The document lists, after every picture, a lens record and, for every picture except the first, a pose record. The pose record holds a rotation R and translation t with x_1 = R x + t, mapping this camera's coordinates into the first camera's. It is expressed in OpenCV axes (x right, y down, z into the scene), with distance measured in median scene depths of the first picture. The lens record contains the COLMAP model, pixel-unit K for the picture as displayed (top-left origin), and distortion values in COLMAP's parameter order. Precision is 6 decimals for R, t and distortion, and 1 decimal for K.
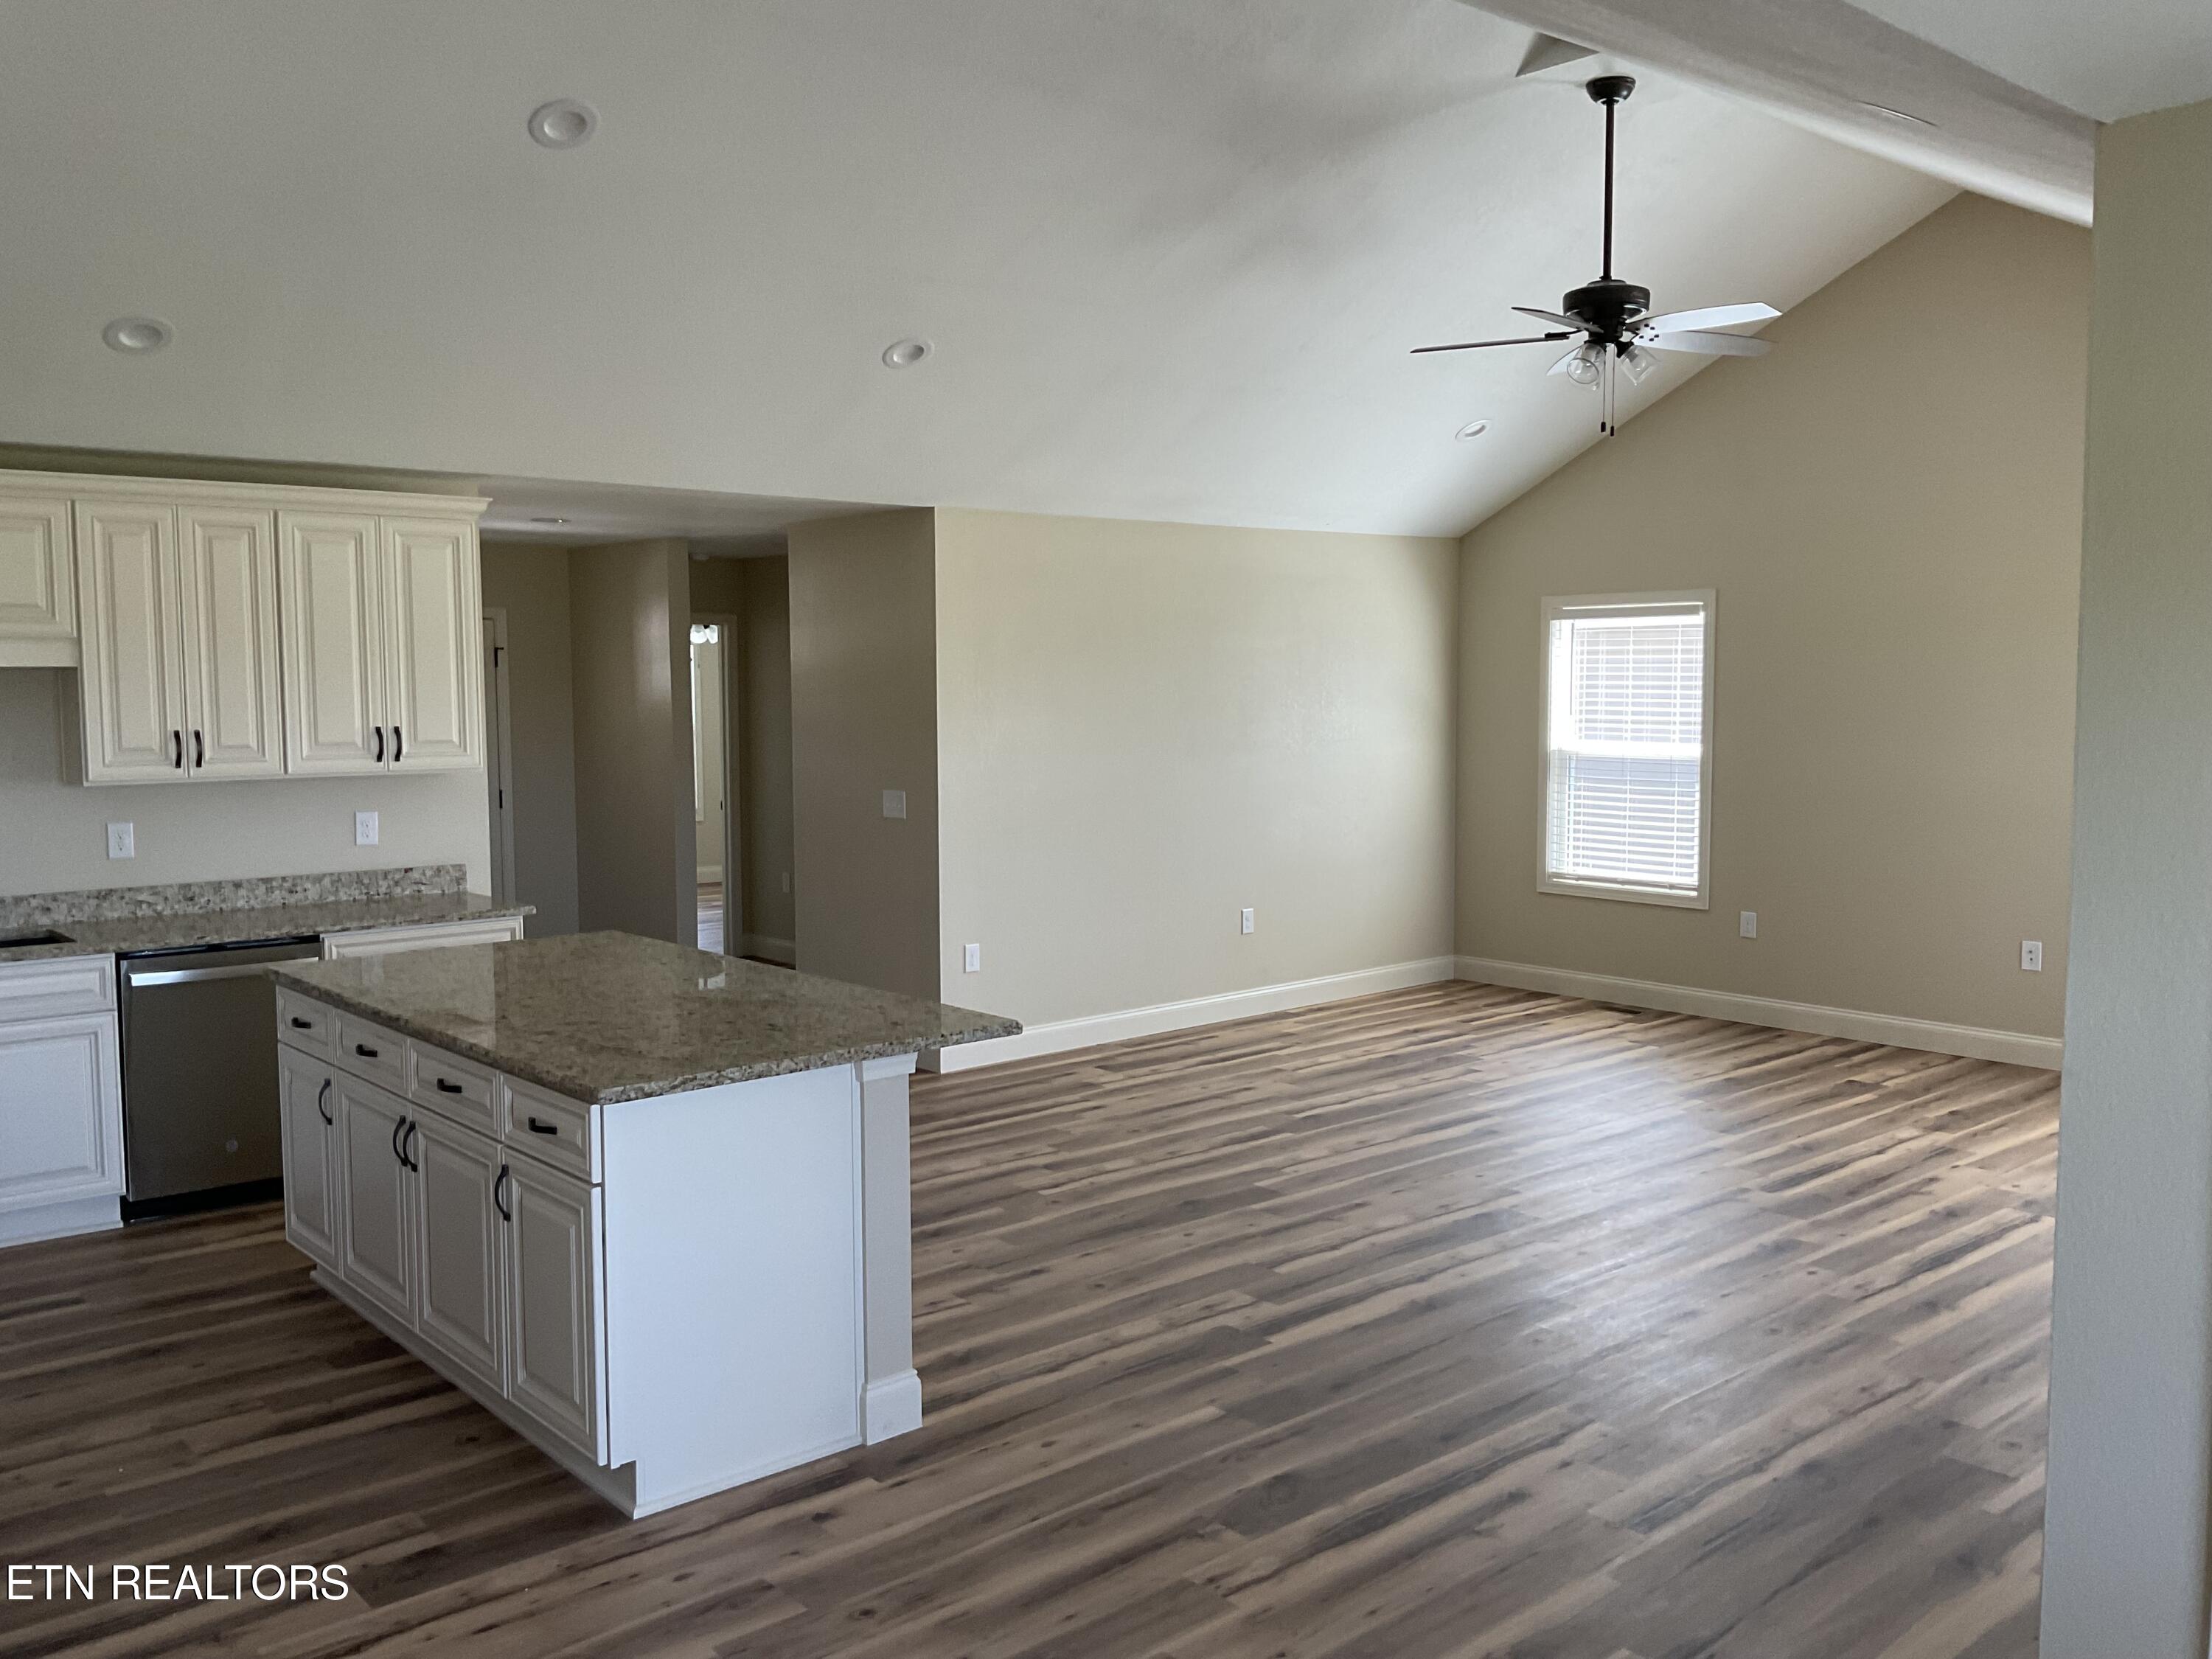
lens RADIAL K [[1803.6, 0, 1093.7], [0, 1803.6, 821.9], [0, 0, 1]] dist [0.121579, -0.253044]
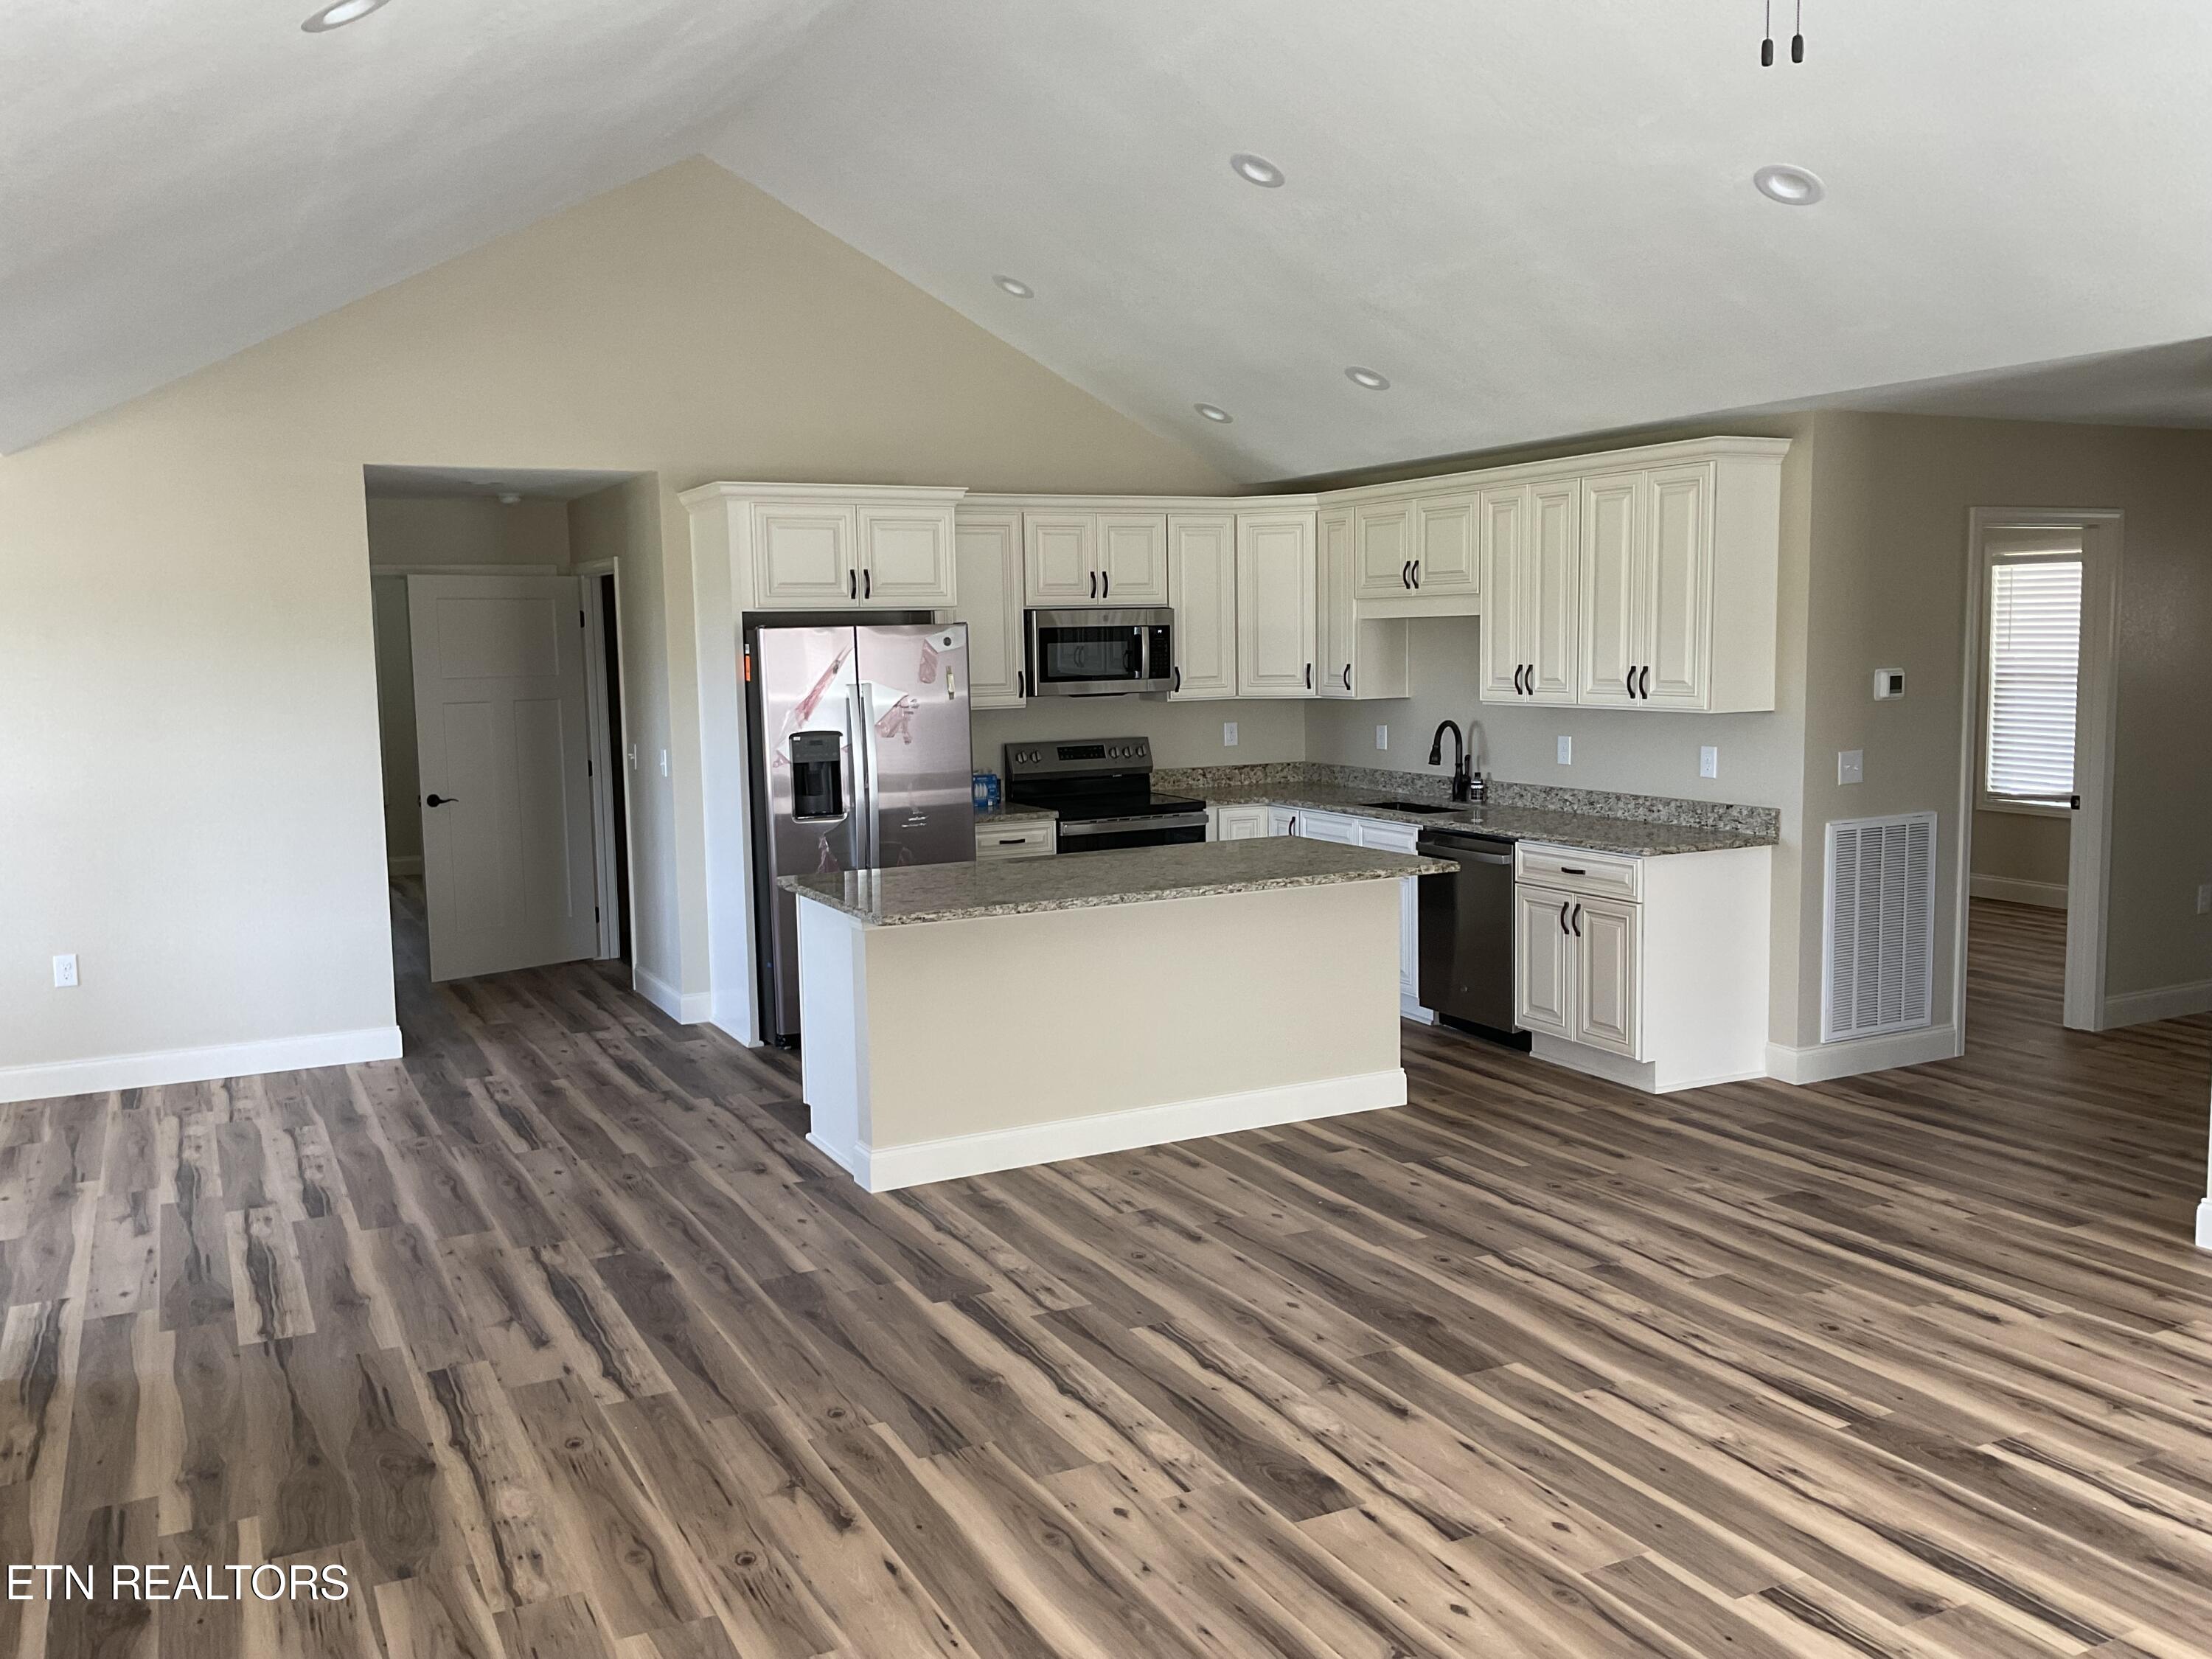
lens RADIAL K [[1803.6, 0, 1093.7], [0, 1803.6, 821.9], [0, 0, 1]] dist [0.121579, -0.253044]
pose [[-0.236259, 0.111924, -0.965223, 0.898193], [-0.057359, 0.990005, 0.128838, -0.098488], [0.969996, 0.085804, -0.227477, 1.140631]]
